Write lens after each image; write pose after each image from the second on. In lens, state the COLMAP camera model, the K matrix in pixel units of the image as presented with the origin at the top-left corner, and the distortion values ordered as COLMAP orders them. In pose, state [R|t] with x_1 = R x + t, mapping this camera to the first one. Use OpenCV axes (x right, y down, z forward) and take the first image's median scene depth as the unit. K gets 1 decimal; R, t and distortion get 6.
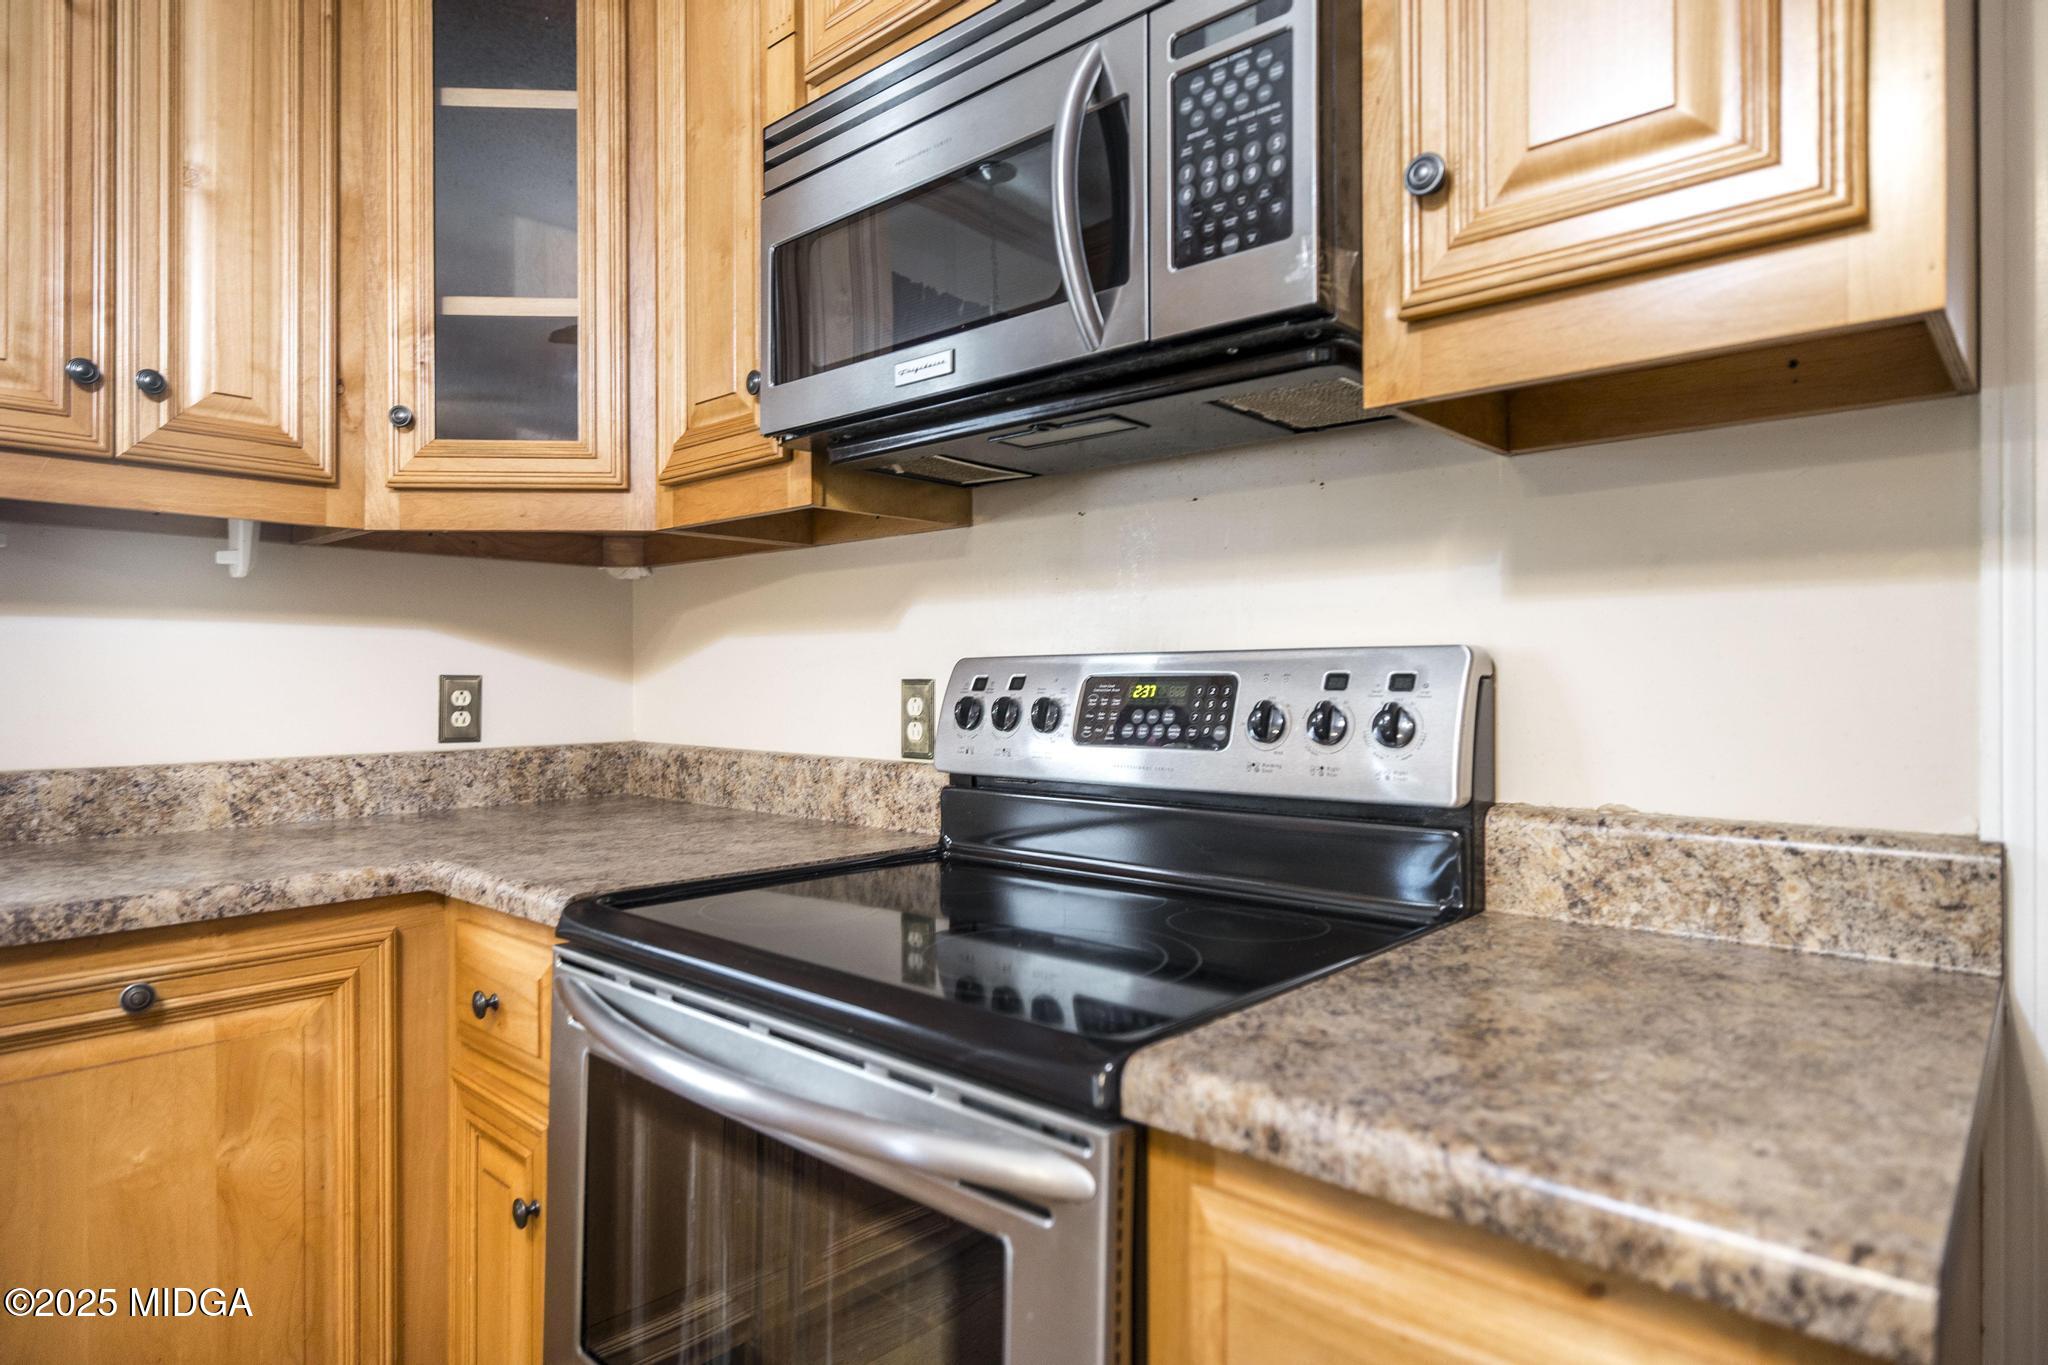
lens RADIAL K [[1161.1, 0, 1026.5], [0, 1161.1, 683.4], [0, 0, 1]] dist [0.003066, 0.000147]
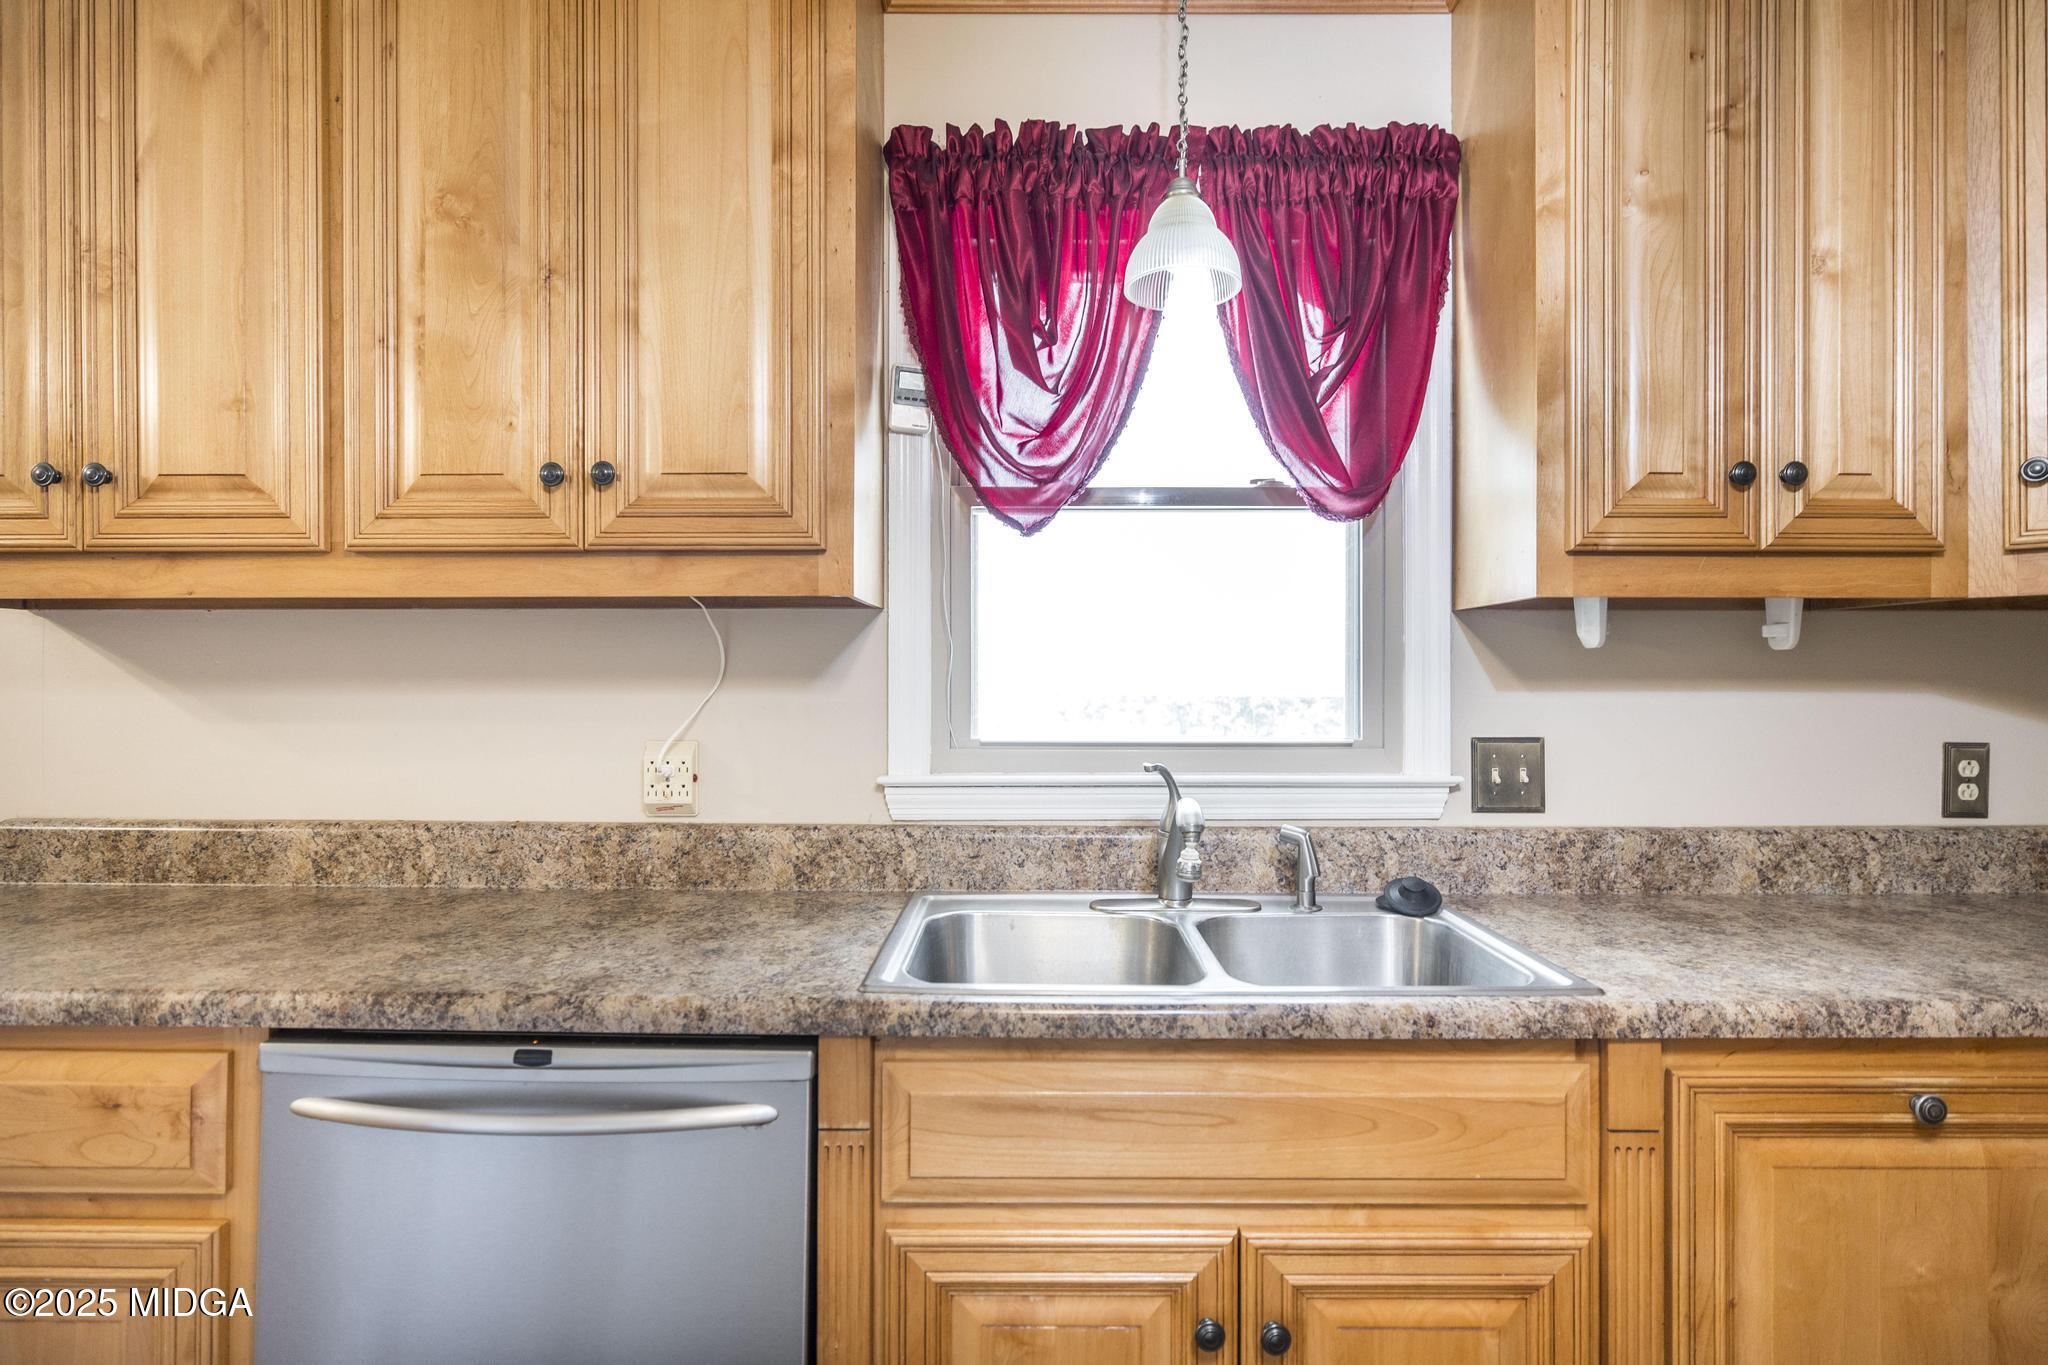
lens RADIAL K [[1107.8, 0, 1026.9], [0, 1107.8, 686.2], [0, 0, 1]] dist [-0.000939, -0.000337]
pose [[0.658933, 0.003541, -0.752193, -0.424767], [-0.005092, 0.999987, 0.000247, -0.062260], [0.752185, 0.003668, 0.658942, -0.141834]]
